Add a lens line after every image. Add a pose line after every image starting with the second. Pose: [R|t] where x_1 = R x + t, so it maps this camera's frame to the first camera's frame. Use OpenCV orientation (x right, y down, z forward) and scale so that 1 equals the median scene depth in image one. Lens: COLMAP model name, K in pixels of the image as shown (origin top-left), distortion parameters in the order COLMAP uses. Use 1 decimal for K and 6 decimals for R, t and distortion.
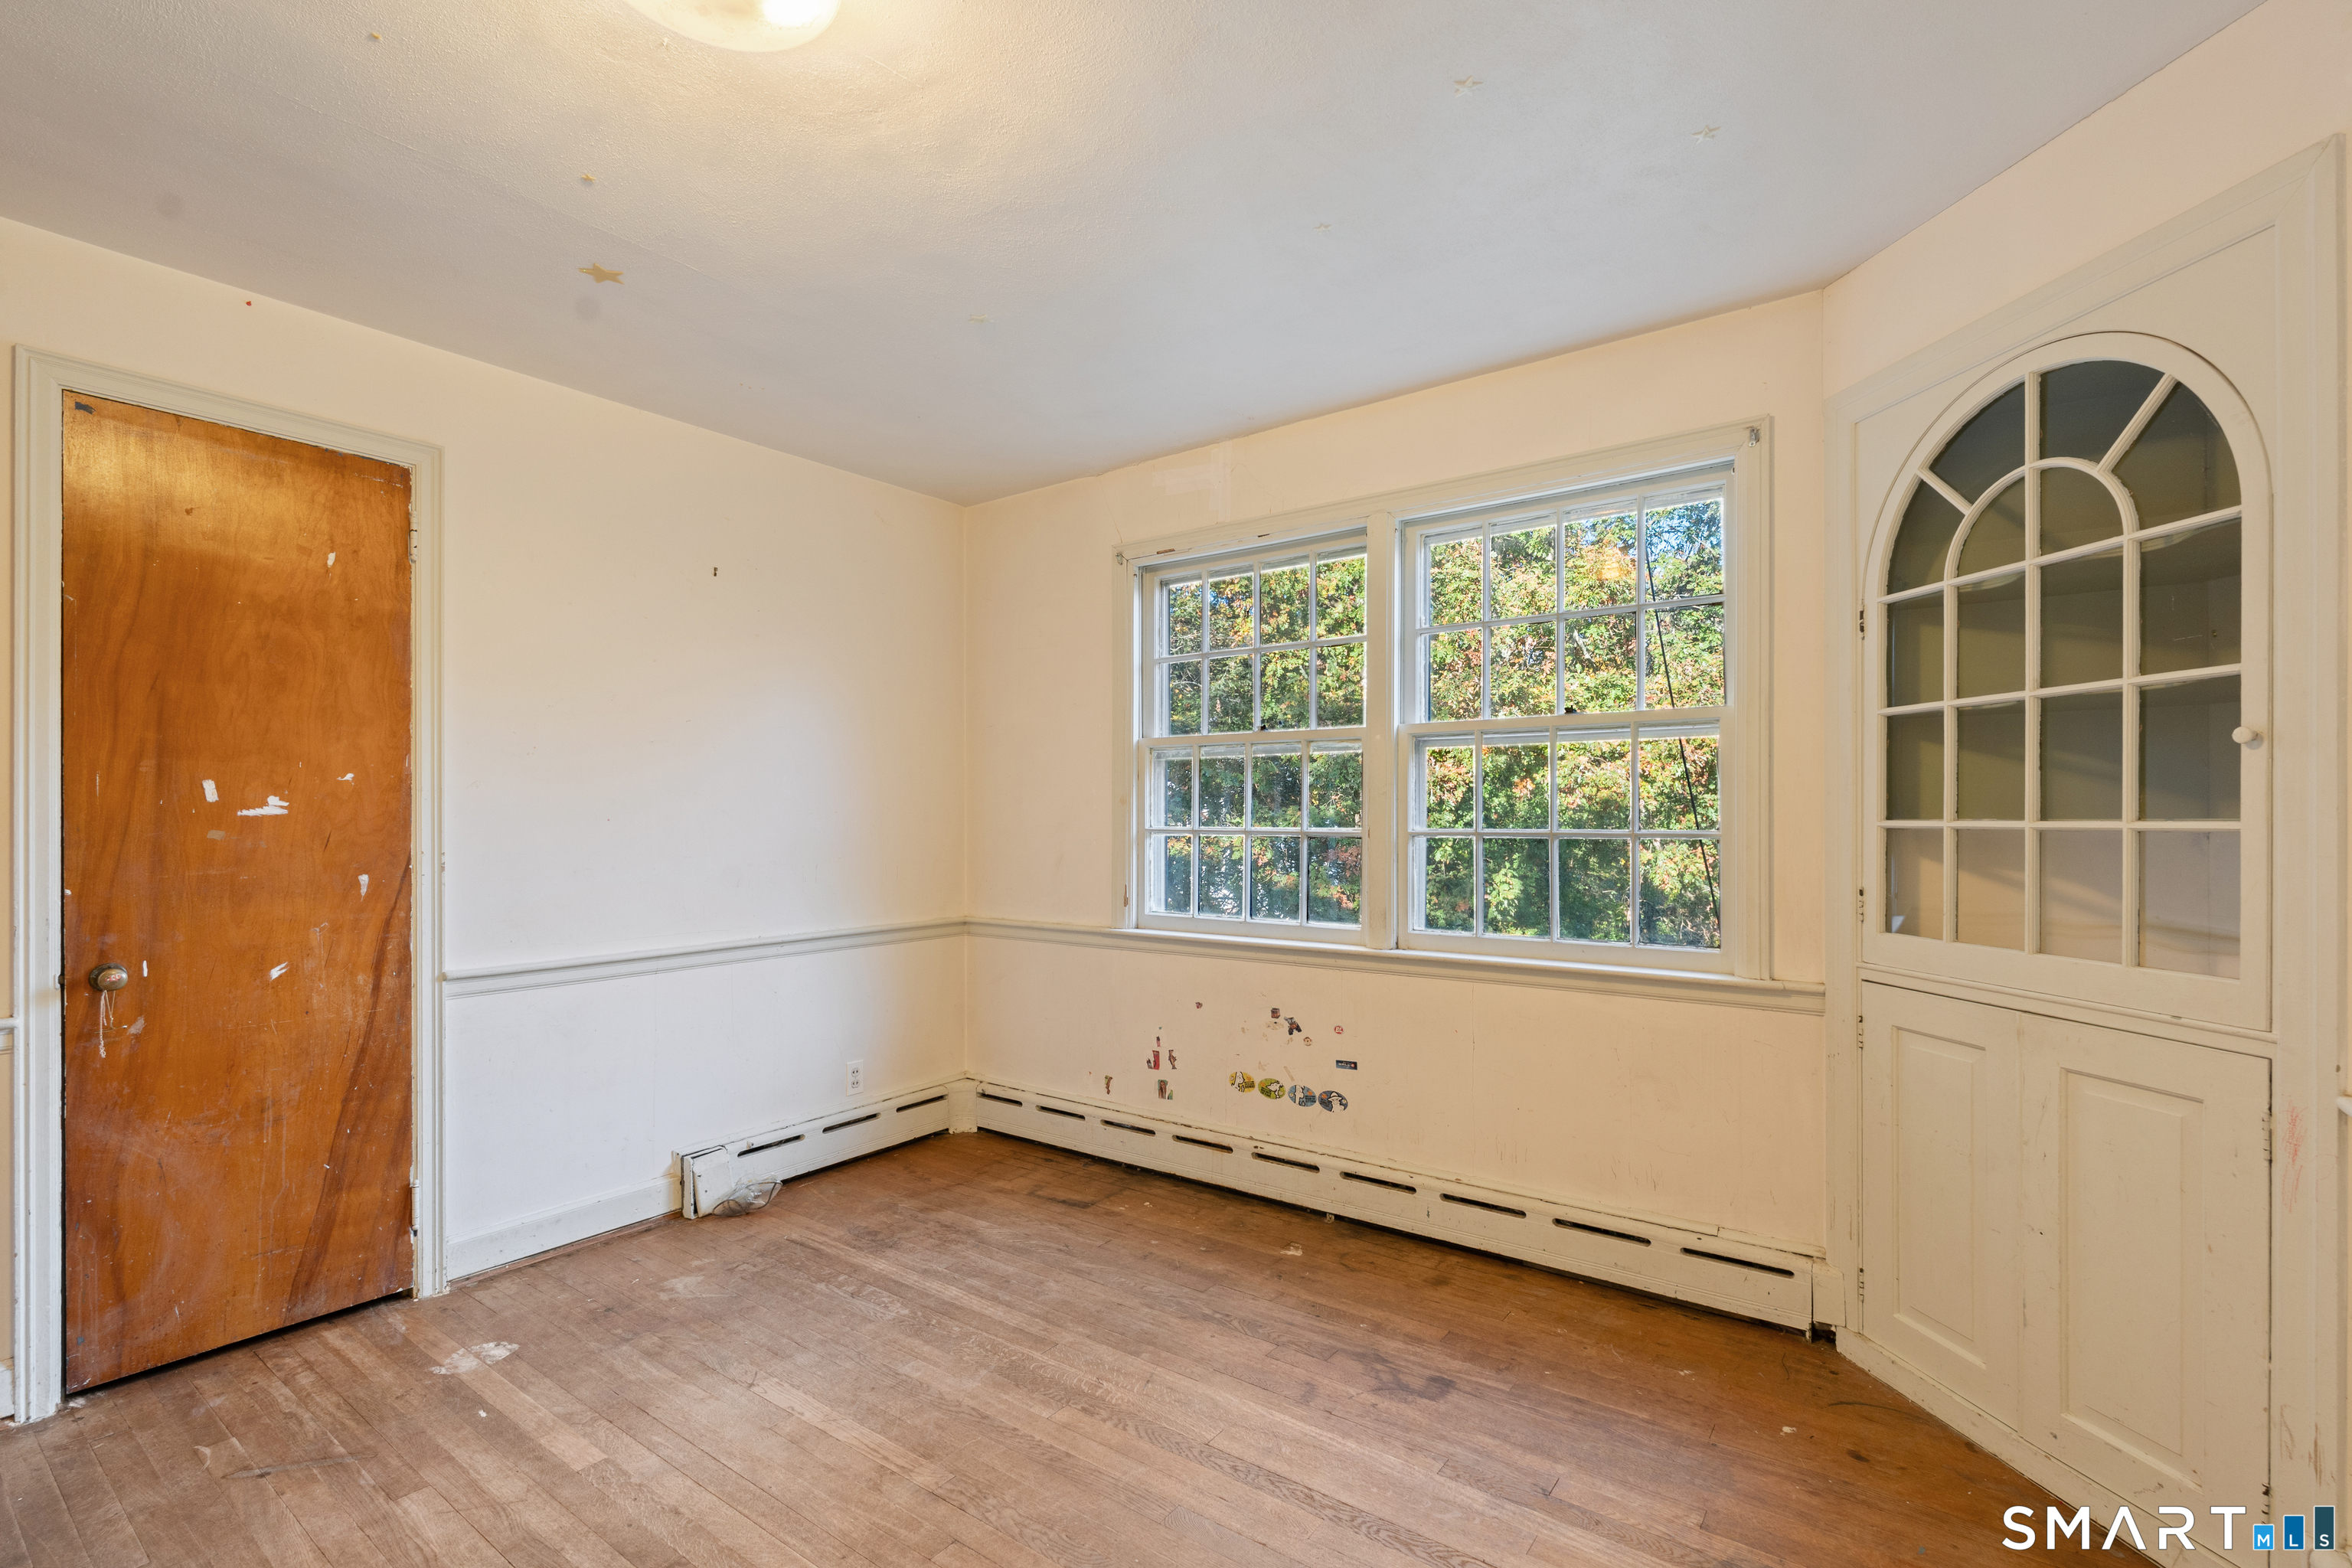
lens RADIAL K [[1075.7, 0, 1215.5], [0, 1075.7, 821.5], [0, 0, 1]] dist [-0.007175, 0.000698]
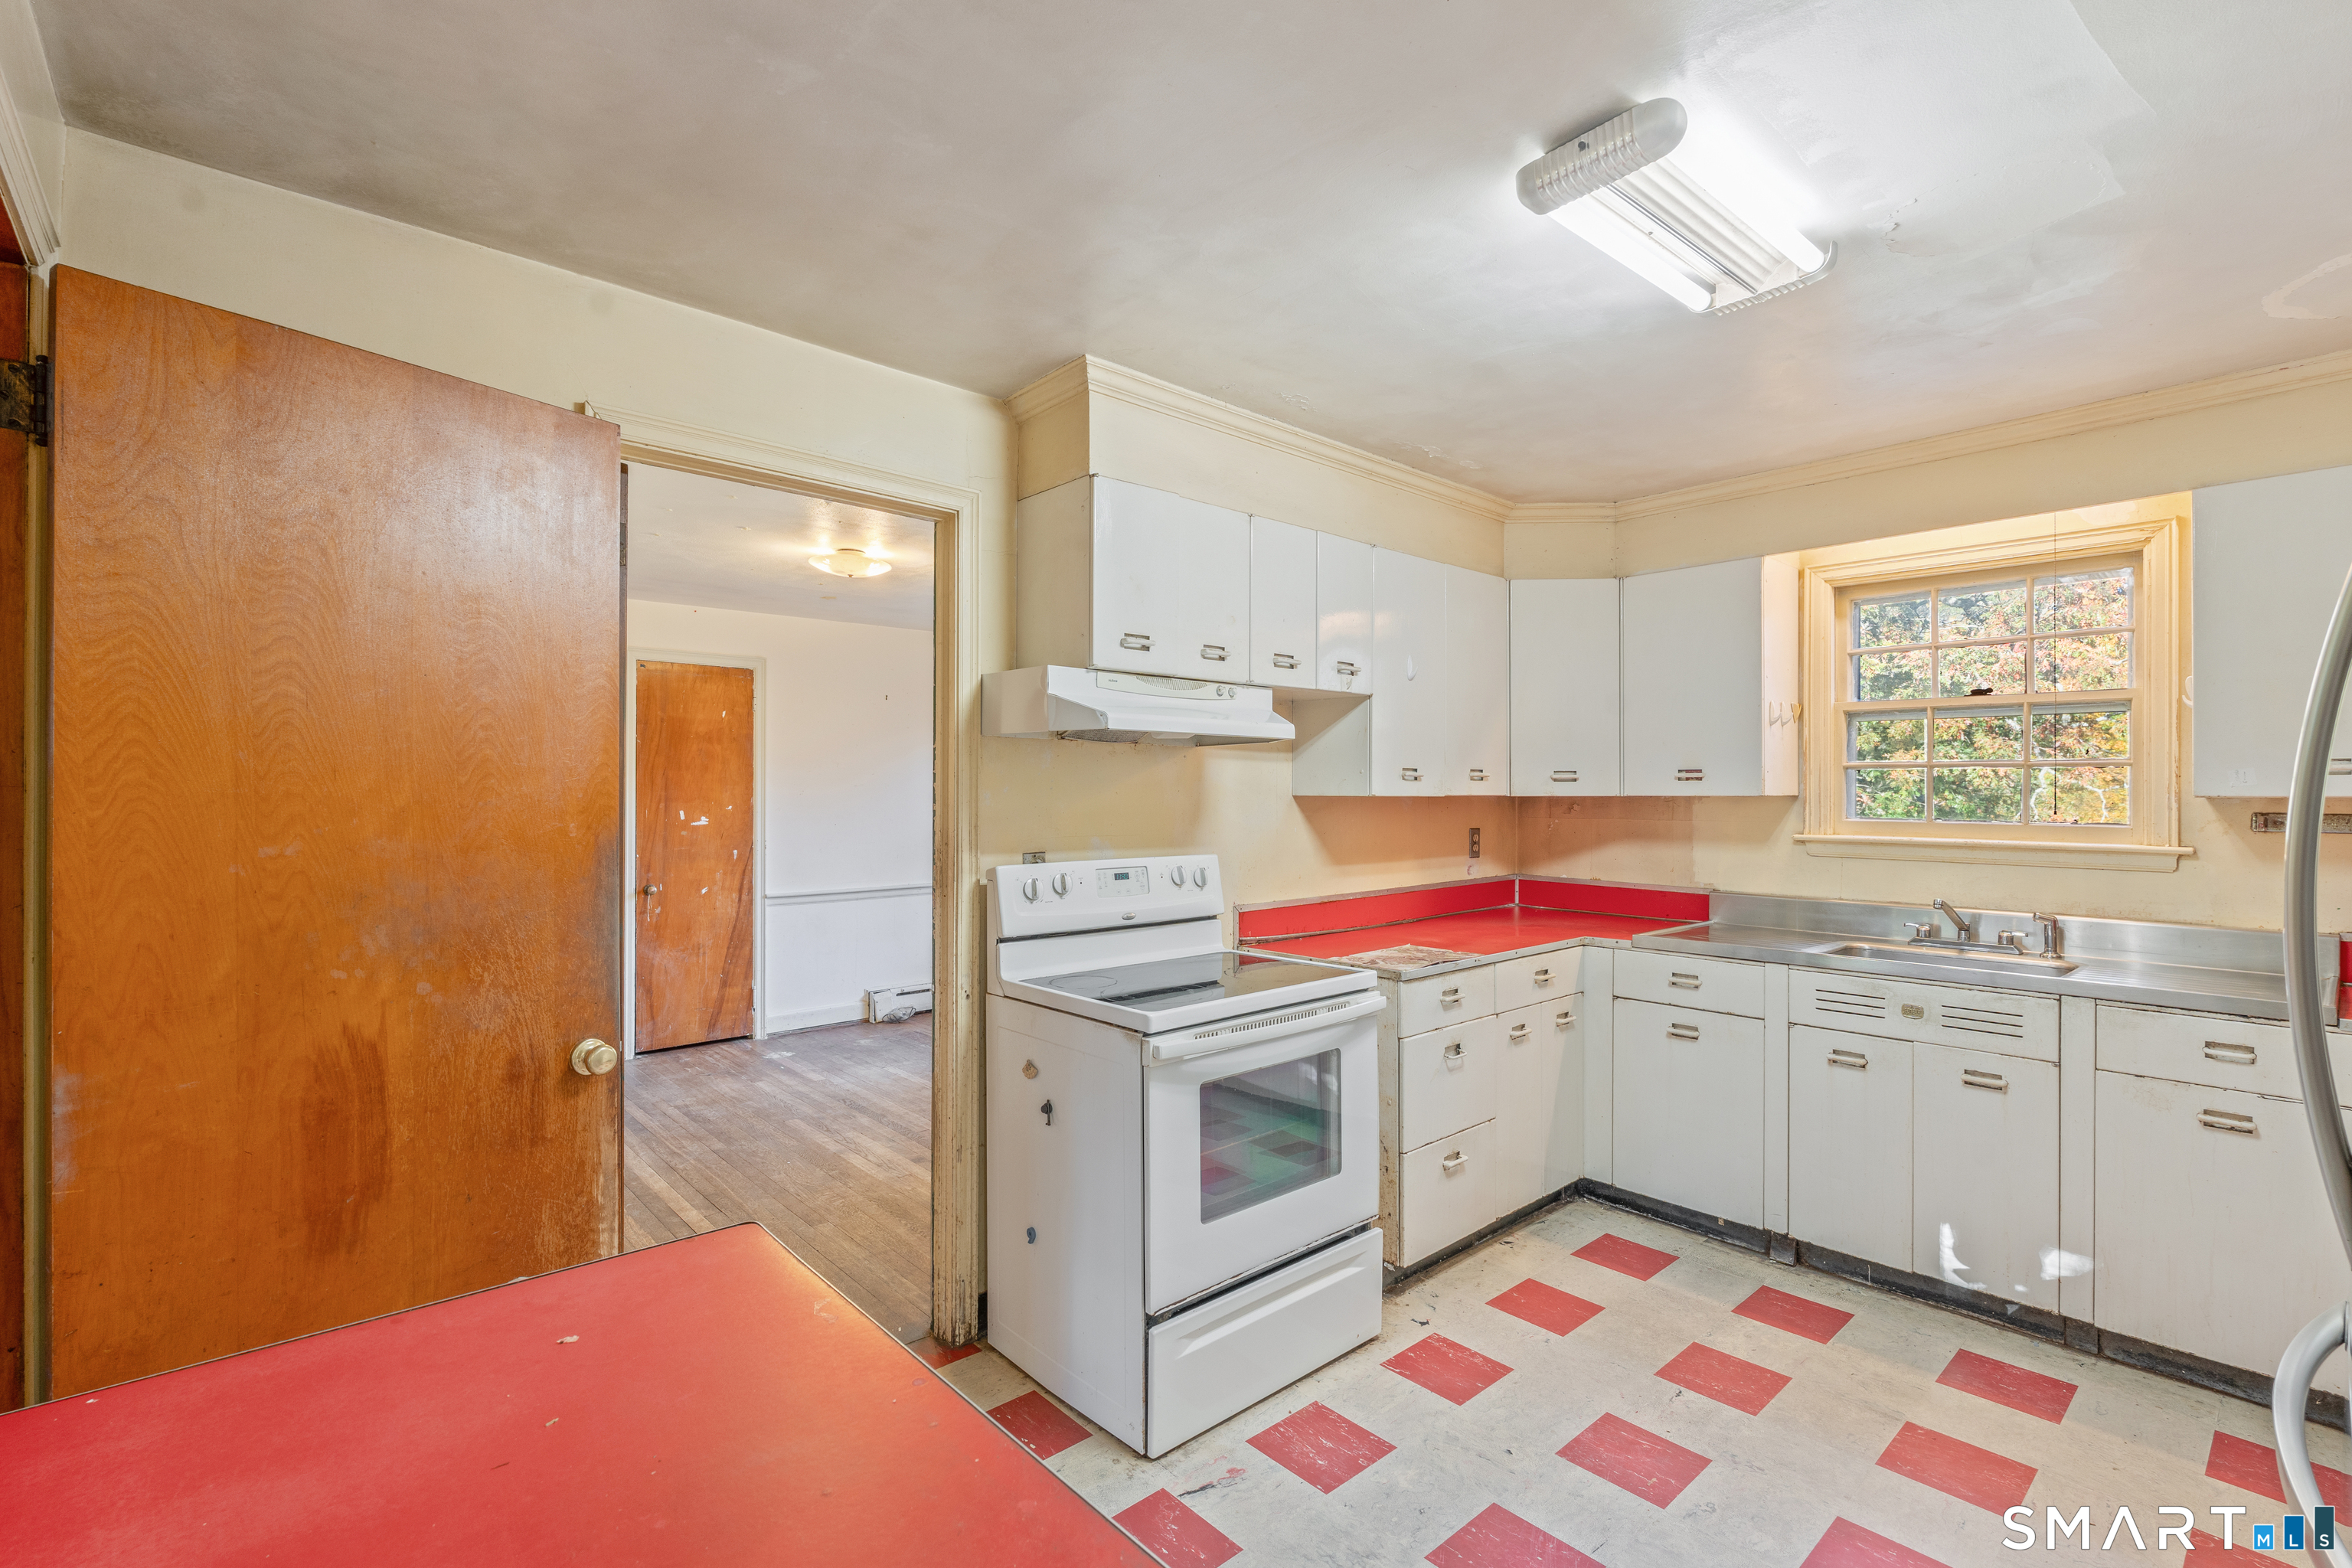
lens RADIAL K [[1075.7, 0, 1199.3], [0, 1075.7, 792.9], [0, 0, 1]] dist [-0.007175, 0.000698]
pose [[0.976733, -0.000952, -0.214459, 0.694647], [-0.000593, 0.999974, -0.007140, -0.059157], [0.214460, 0.007101, 0.976707, -1.075470]]
